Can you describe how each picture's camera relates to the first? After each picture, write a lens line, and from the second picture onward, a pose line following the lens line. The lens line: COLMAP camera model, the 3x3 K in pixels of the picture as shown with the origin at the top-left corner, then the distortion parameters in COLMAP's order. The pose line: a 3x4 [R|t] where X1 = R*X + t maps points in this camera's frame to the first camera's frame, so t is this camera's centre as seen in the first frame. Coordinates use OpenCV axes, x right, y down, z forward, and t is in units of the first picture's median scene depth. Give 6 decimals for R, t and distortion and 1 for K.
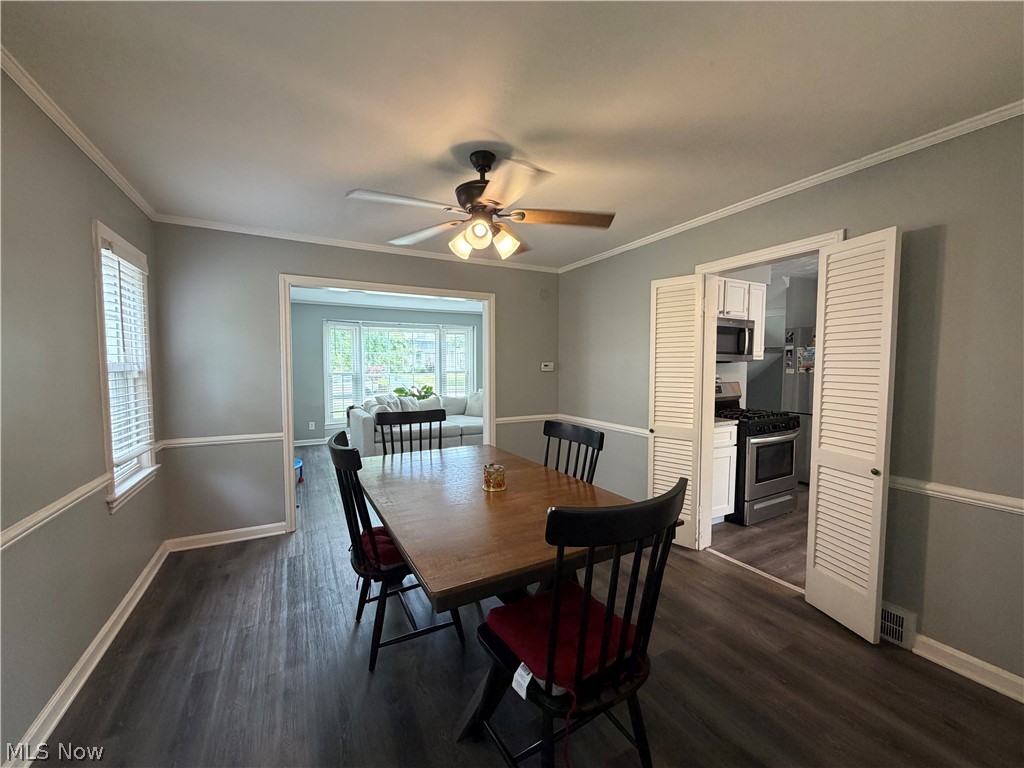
lens RADIAL K [[408.8, 0, 510.8], [0, 408.8, 384.1], [0, 0, 1]] dist [0.001993, -0.000386]
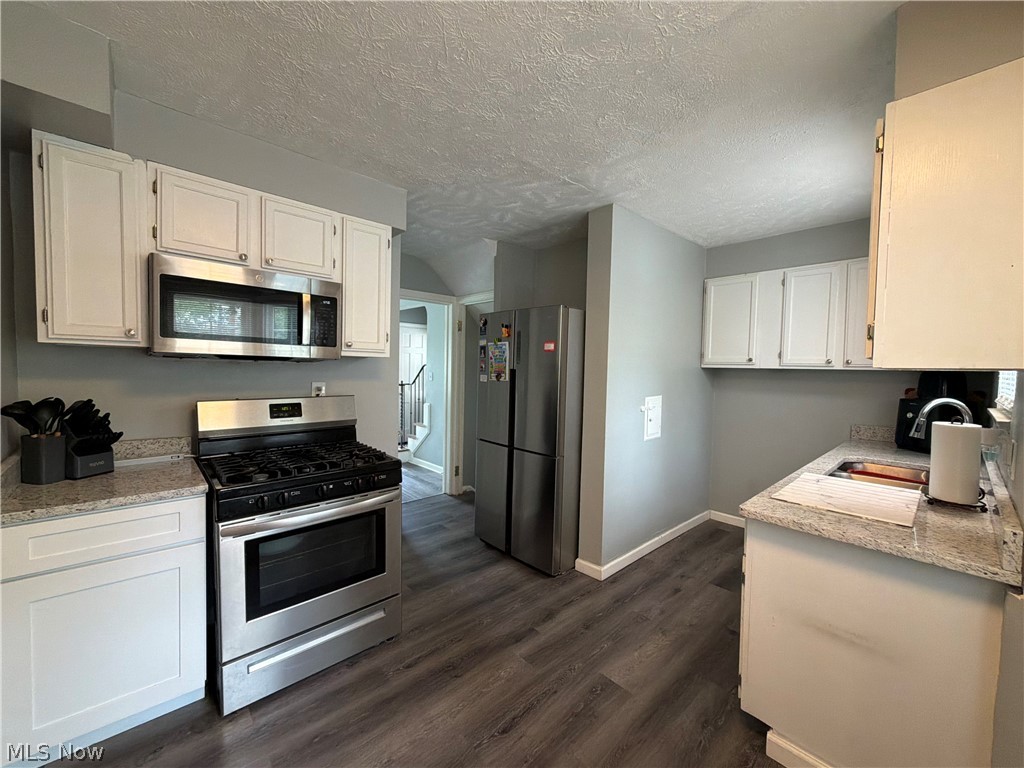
lens RADIAL K [[408.8, 0, 512.4], [0, 408.8, 384.1], [0, 0, 1]] dist [0.001993, -0.000386]
pose [[0.966926, 0.009169, 0.254892, 0.573994], [-0.008511, 0.999957, -0.003683, -0.020527], [-0.254915, 0.001392, 0.966963, 0.355193]]
